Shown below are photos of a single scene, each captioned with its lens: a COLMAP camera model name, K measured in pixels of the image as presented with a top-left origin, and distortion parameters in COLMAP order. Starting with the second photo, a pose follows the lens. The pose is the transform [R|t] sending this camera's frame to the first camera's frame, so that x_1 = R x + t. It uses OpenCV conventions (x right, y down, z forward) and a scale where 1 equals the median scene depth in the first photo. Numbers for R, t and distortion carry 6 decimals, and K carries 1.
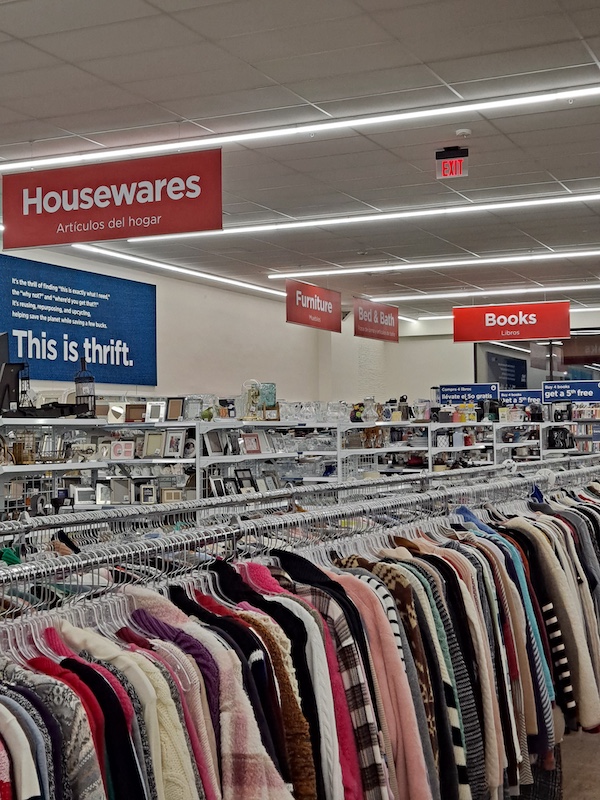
lens RADIAL K [[1156.5, 0, 300.0], [0, 1156.5, 400.0], [0, 0, 1]] dist [0.264582, -0.002397]
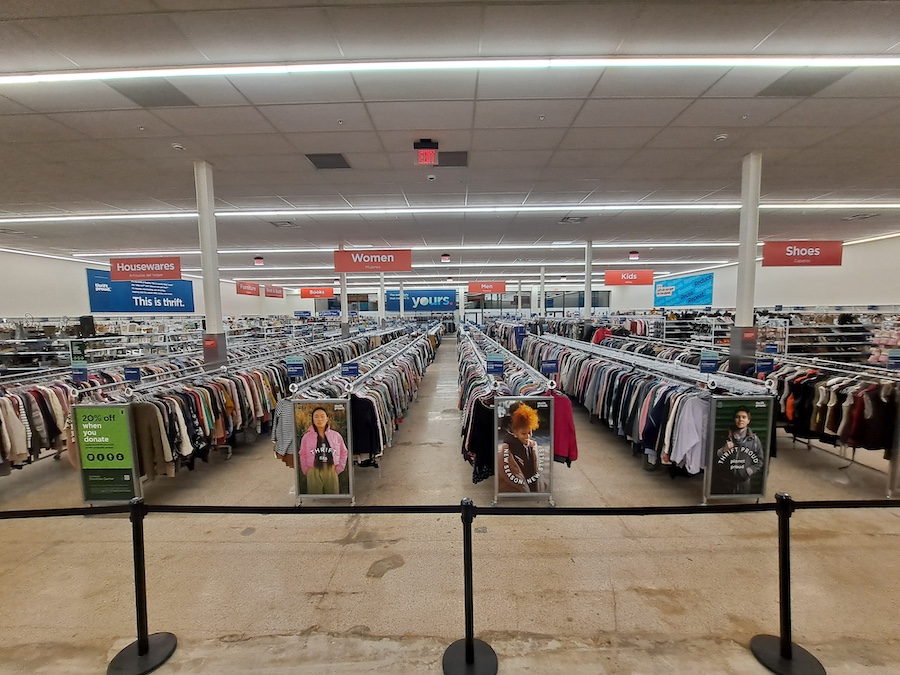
lens RADIAL K [[359.5, 0, 450.0], [0, 359.5, 337.5], [0, 0, 1]] dist [-0.000567, -0.000049]
pose [[0.914559, -0.036515, 0.402802, 0.138067], [0.001478, 0.996211, 0.086953, -0.032704], [-0.404451, -0.078928, 0.911148, -0.224078]]
